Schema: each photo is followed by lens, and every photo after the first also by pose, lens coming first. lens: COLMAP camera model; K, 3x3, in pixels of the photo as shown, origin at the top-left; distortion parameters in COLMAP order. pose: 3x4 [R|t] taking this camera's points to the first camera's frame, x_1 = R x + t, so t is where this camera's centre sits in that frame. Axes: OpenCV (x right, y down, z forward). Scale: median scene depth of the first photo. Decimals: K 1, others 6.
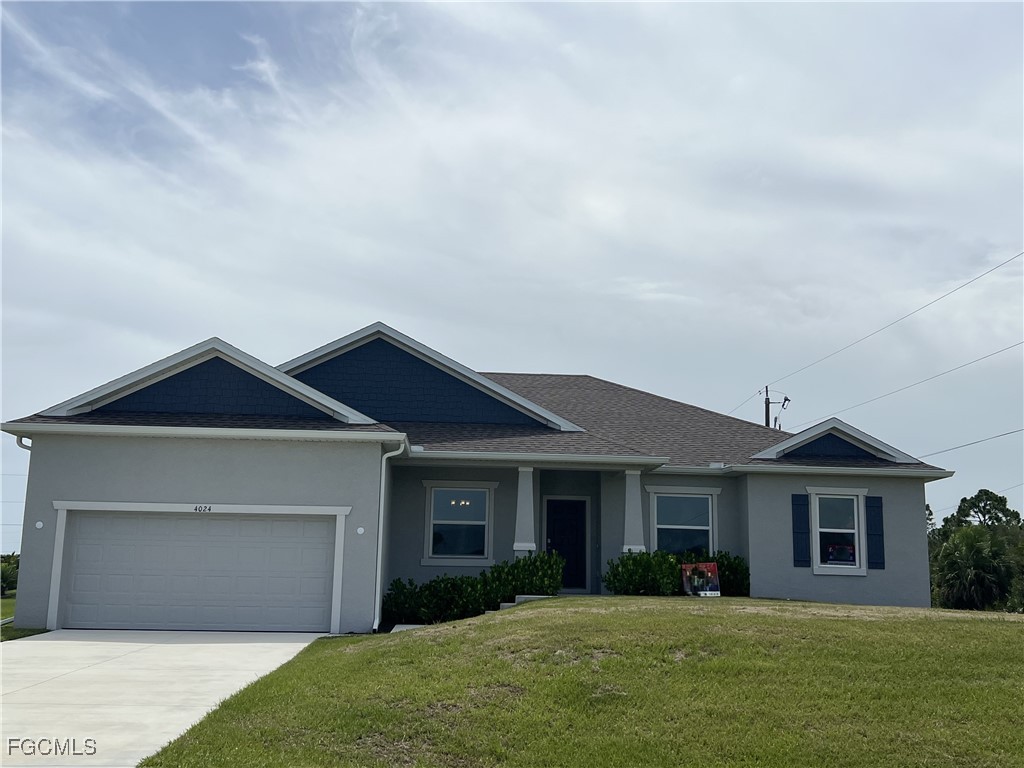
lens RADIAL K [[1093.1, 0, 512.0], [0, 1093.1, 384.0], [0, 0, 1]] dist [0.123651, -0.008538]
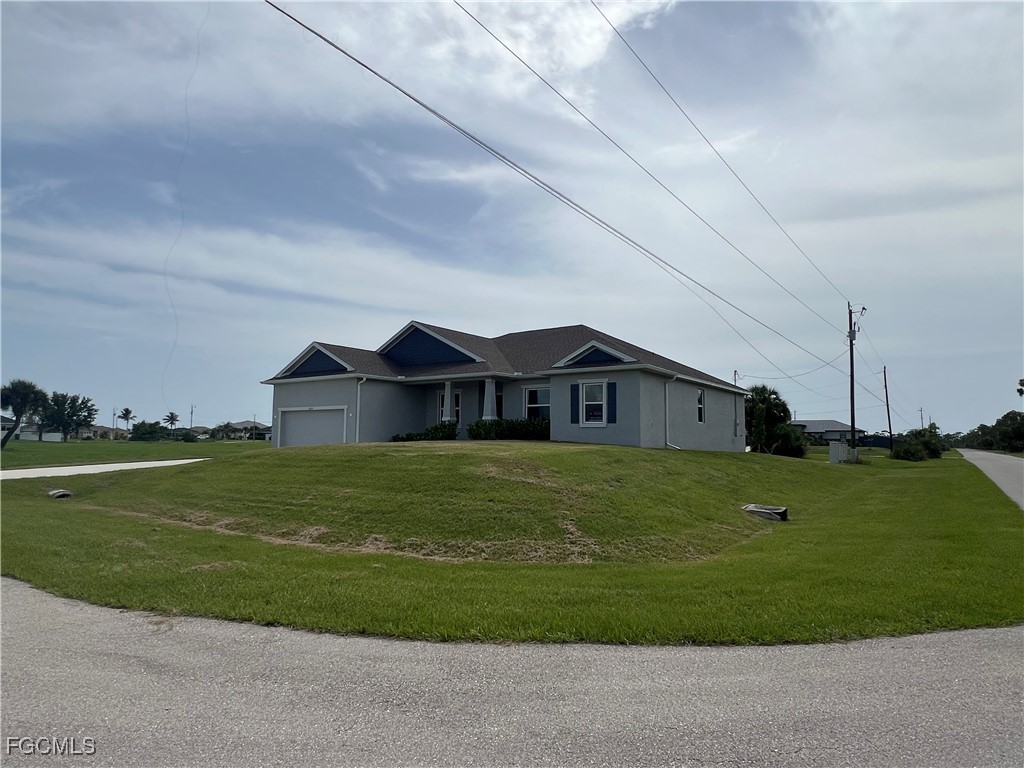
lens RADIAL K [[613.9, 0, 512.0], [0, 613.9, 384.0], [0, 0, 1]] dist [0.002525, 0.000371]
pose [[0.777837, -0.069496, -0.624612, 0.818137], [0.122933, 0.991493, 0.042773, 0.043519], [0.616326, -0.110056, 0.779763, 0.147812]]
